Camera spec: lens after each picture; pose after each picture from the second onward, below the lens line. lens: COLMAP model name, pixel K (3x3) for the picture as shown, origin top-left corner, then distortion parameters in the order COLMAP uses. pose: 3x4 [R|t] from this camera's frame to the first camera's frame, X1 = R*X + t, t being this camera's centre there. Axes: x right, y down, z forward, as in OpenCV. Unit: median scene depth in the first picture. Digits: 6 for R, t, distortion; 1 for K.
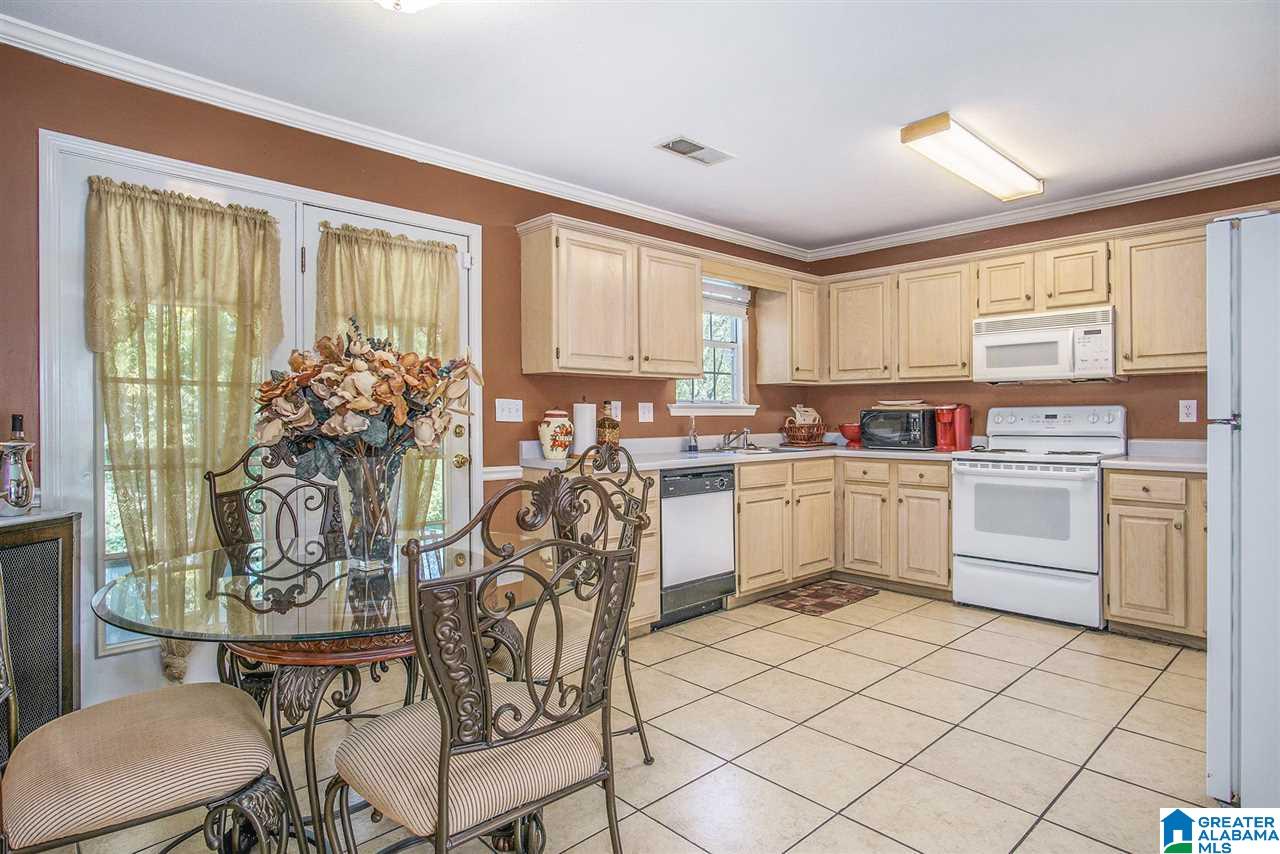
lens RADIAL K [[687.1, 0, 642.6], [0, 687.1, 421.8], [0, 0, 1]] dist [-0.012630, -0.003260]
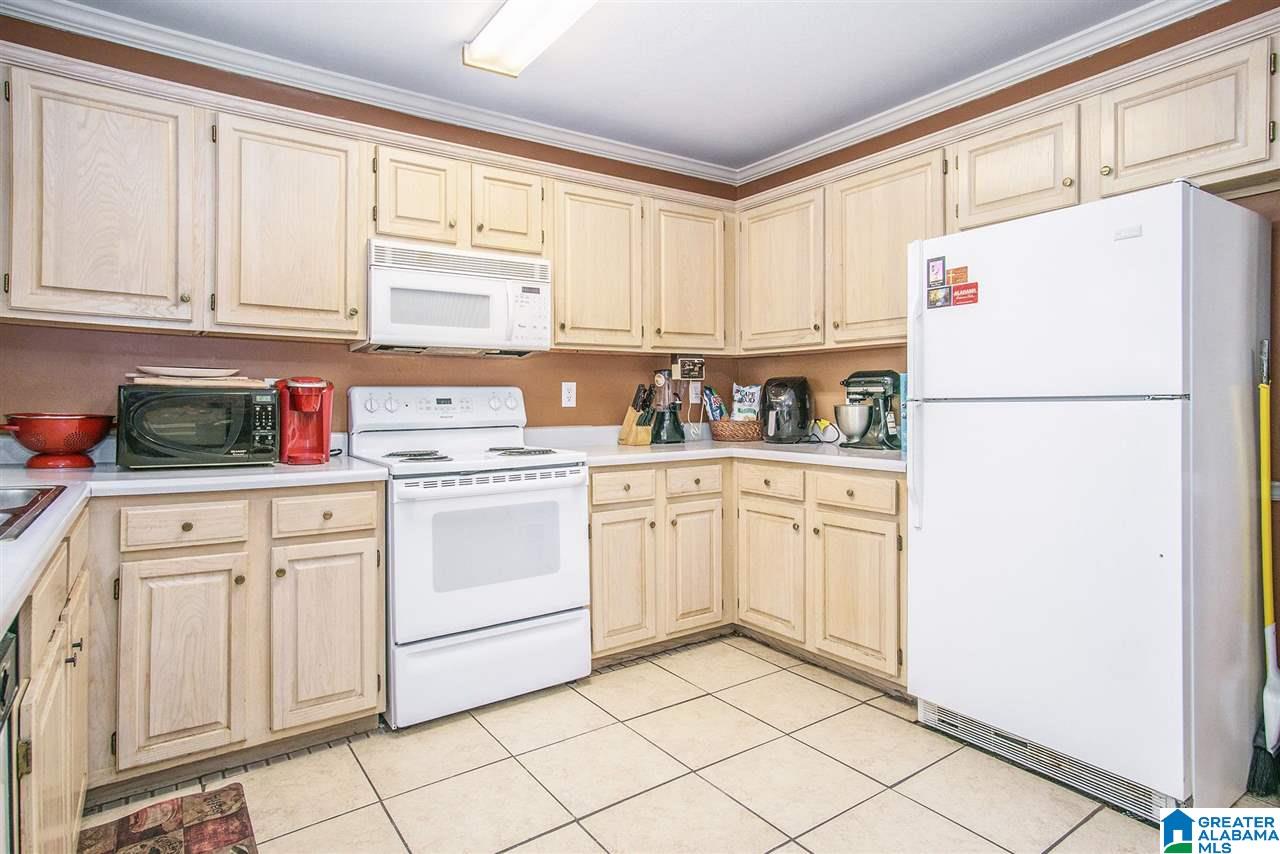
lens RADIAL K [[687.1, 0, 617.5], [0, 687.1, 386.5], [0, 0, 1]] dist [-0.012630, -0.003260]
pose [[0.155124, 0.016519, 0.987757, -0.072619], [0.012411, 0.999749, -0.018668, -0.006408], [-0.987817, 0.015155, 0.154880, 0.696158]]
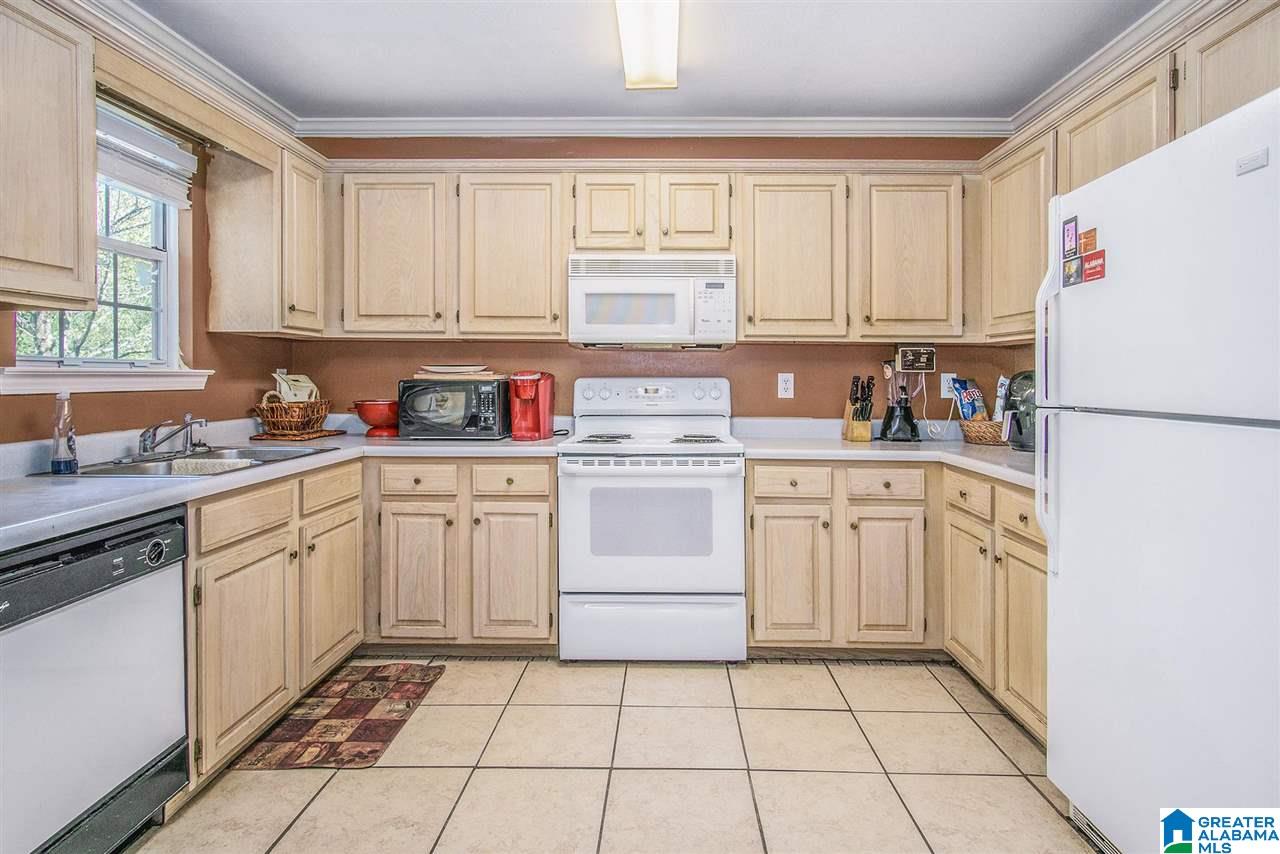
lens RADIAL K [[687.1, 0, 637.7], [0, 687.1, 396.2], [0, 0, 1]] dist [-0.012630, -0.003260]
pose [[0.698978, -0.015149, 0.714983, 0.019680], [0.000436, 0.999784, 0.020756, -0.017174], [-0.715143, -0.014196, 0.698834, 0.445924]]
